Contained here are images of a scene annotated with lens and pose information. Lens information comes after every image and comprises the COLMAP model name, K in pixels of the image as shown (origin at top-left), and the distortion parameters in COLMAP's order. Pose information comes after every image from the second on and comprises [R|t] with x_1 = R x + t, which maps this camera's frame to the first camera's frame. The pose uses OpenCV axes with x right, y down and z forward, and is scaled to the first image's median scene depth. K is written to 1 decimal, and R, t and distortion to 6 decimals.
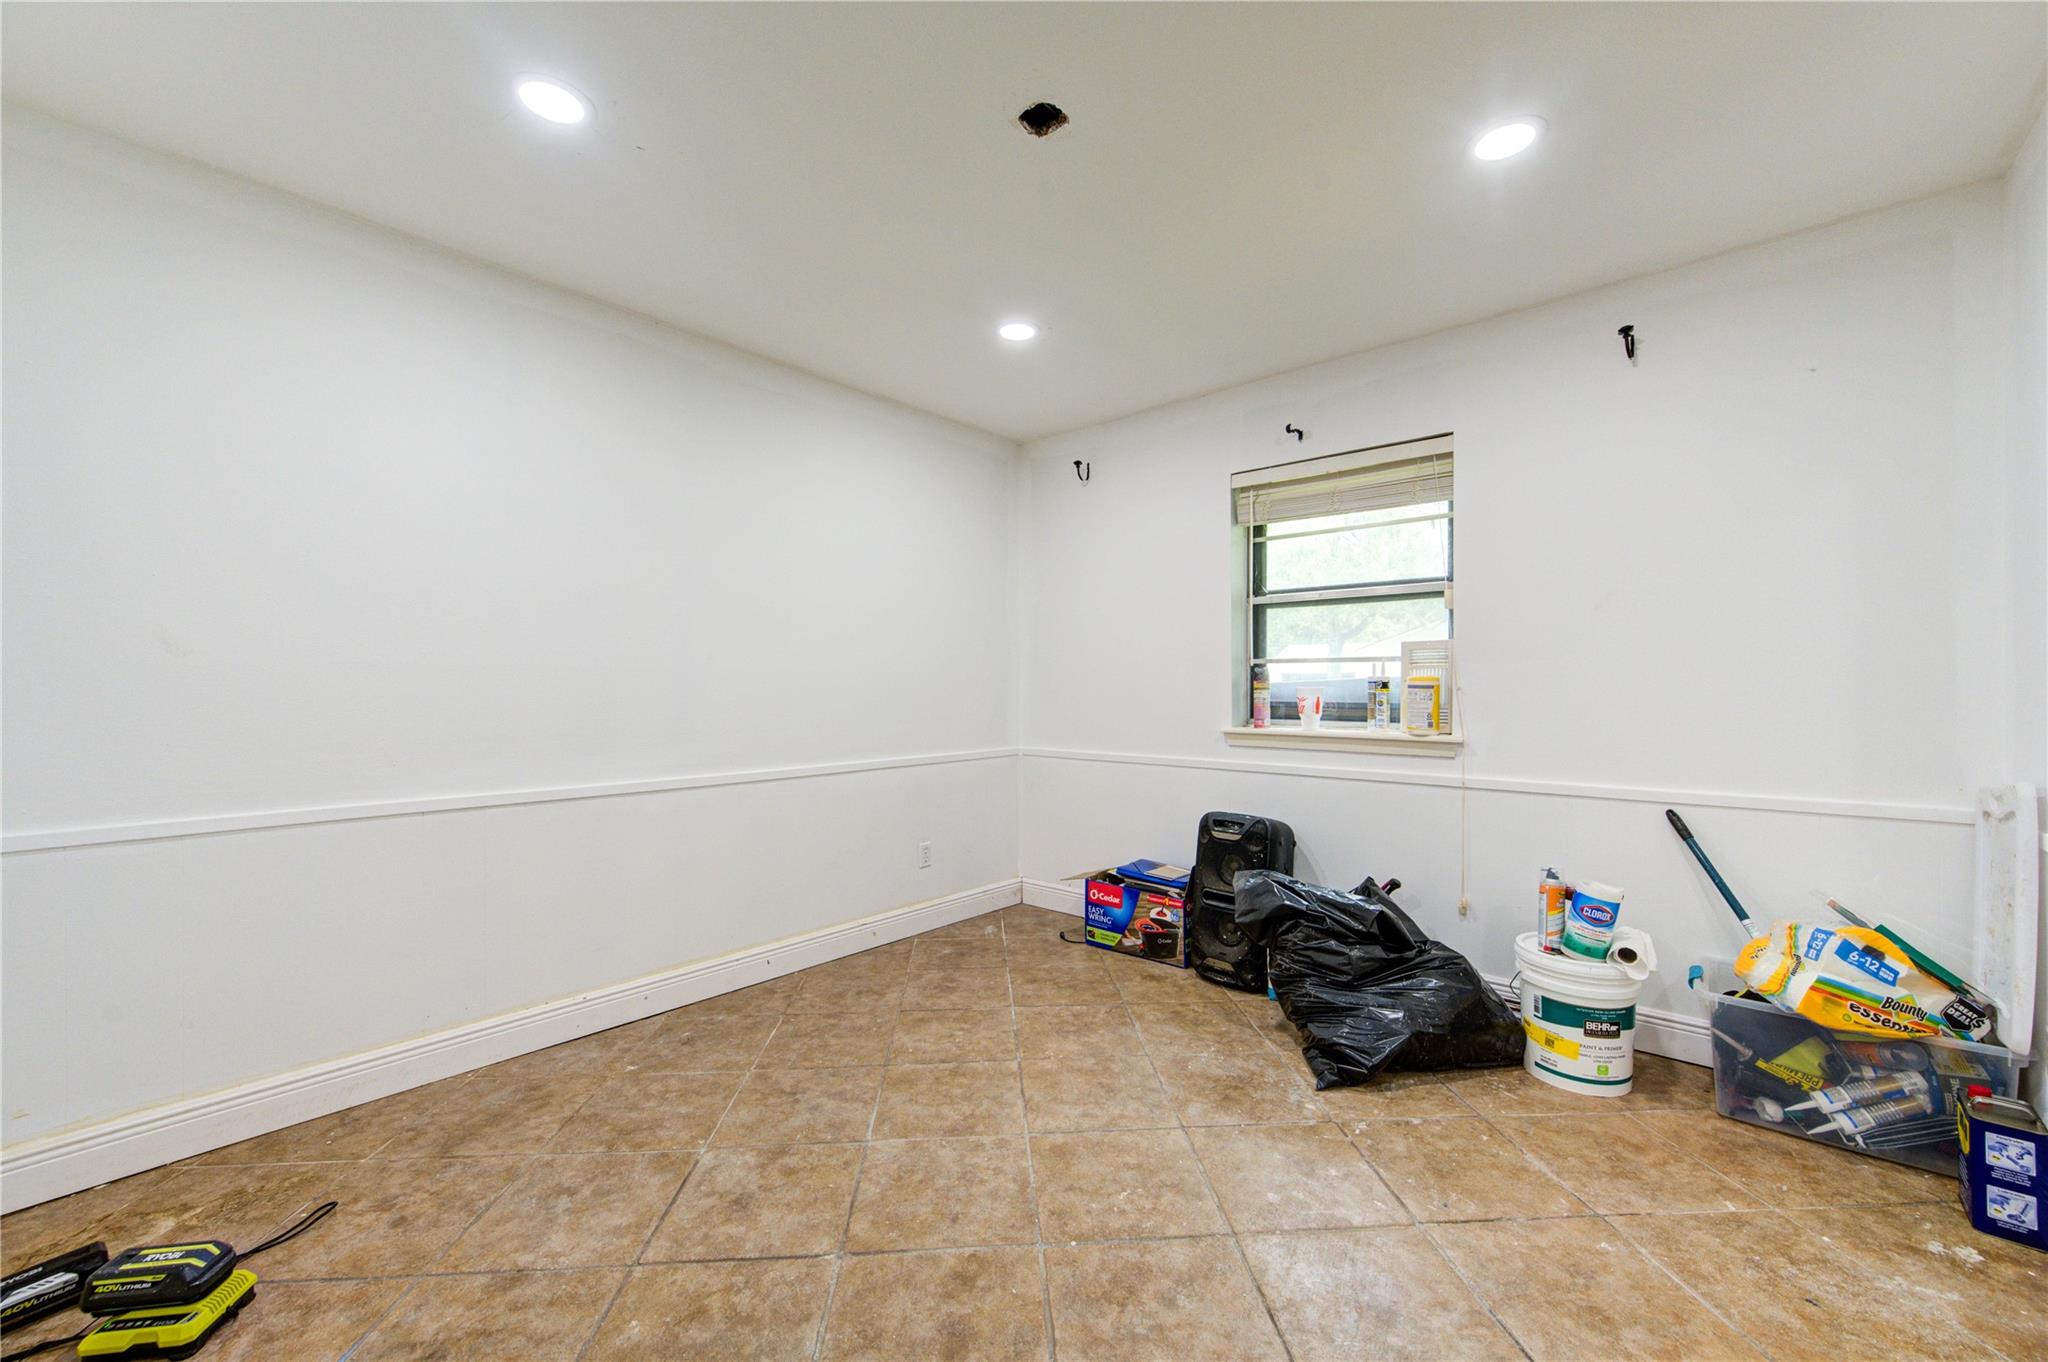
lens RADIAL K [[802.1, 0, 1031.1], [0, 802.1, 685.1], [0, 0, 1]] dist [0.002954, -0.000256]
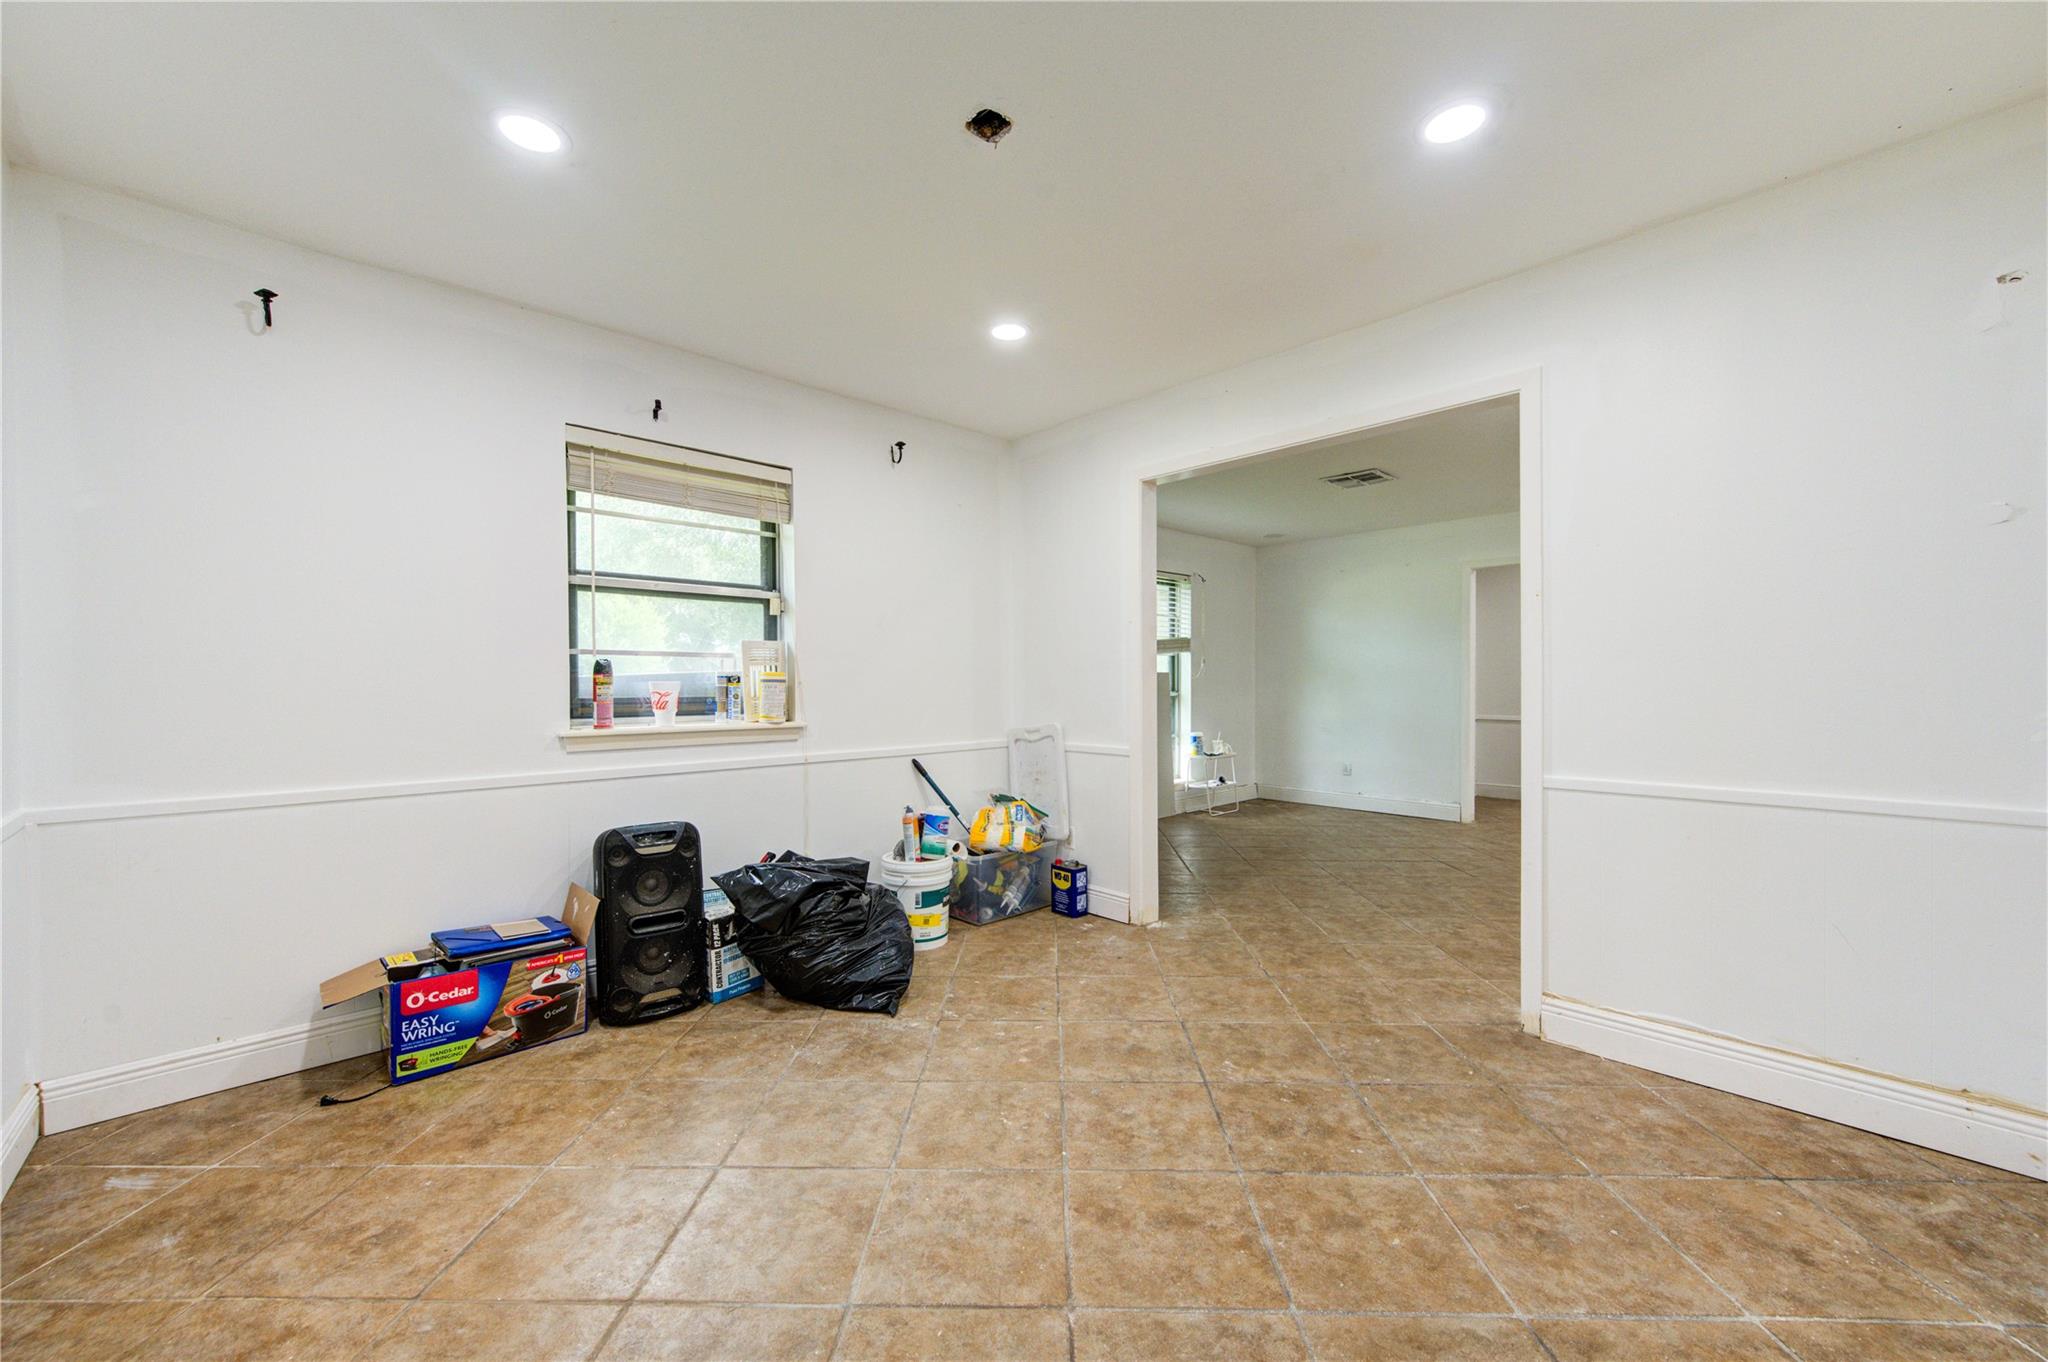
lens RADIAL K [[802.1, 0, 1031.0], [0, 802.1, 685.2], [0, 0, 1]] dist [0.002954, -0.000256]
pose [[0.081410, 0.000046, 0.996681, -0.596086], [0.004921, 0.999988, -0.000448, 0.010065], [-0.996669, 0.004941, 0.081409, 0.510783]]
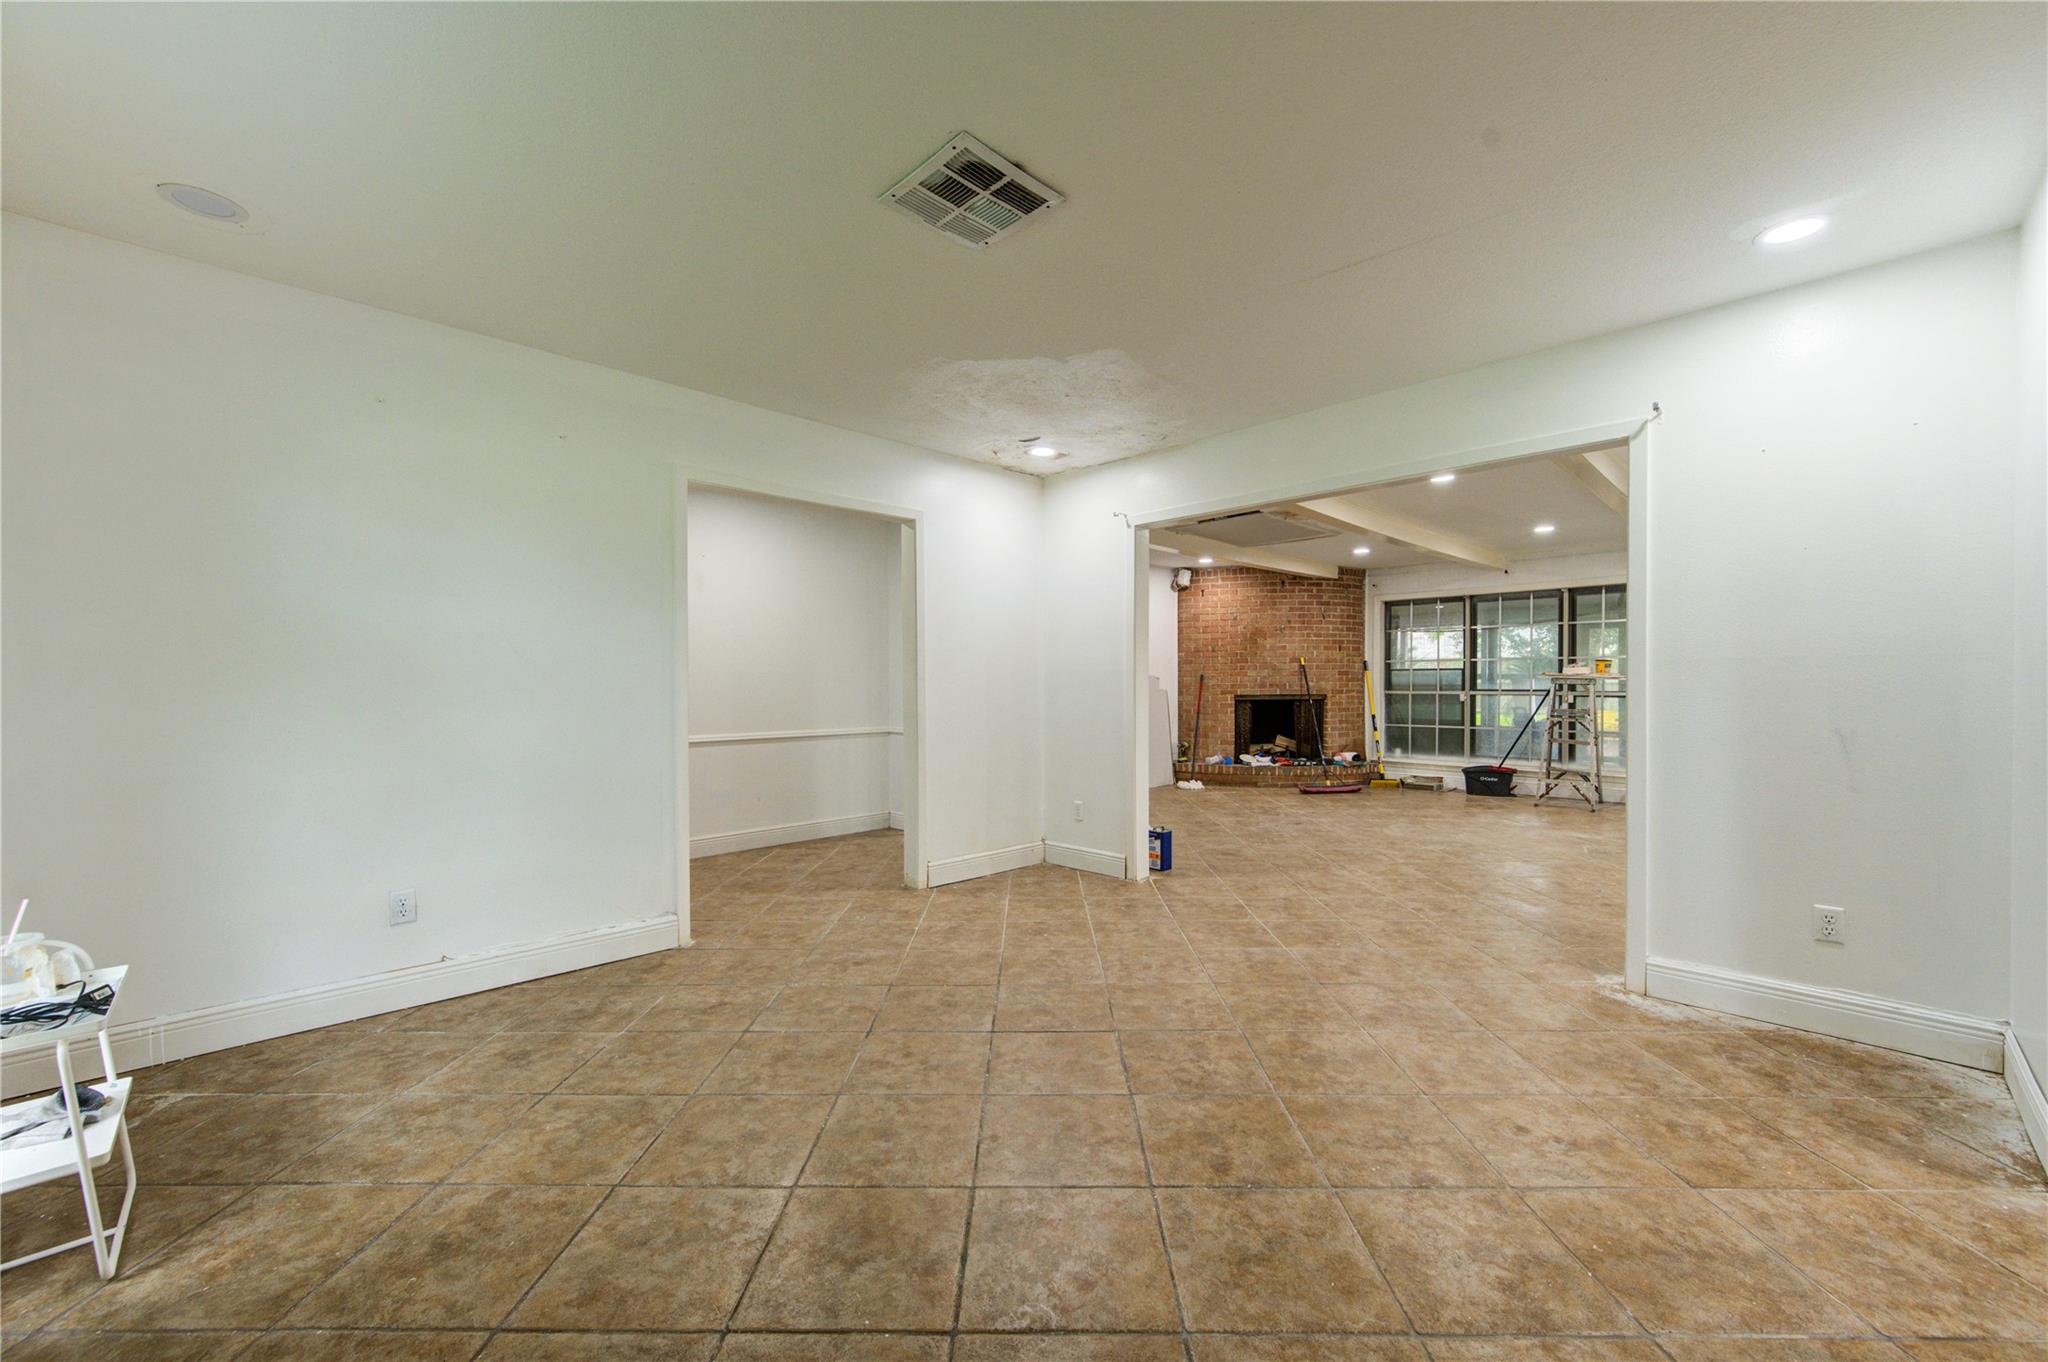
lens RADIAL K [[802.1, 0, 1027.0], [0, 802.1, 680.6], [0, 0, 1]] dist [0.002954, -0.000256]
pose [[-0.997686, 0.009156, 0.067369, 0.989775], [0.009466, 0.999946, 0.004286, 0.000994], [-0.067326, 0.004914, -0.997719, 0.652177]]
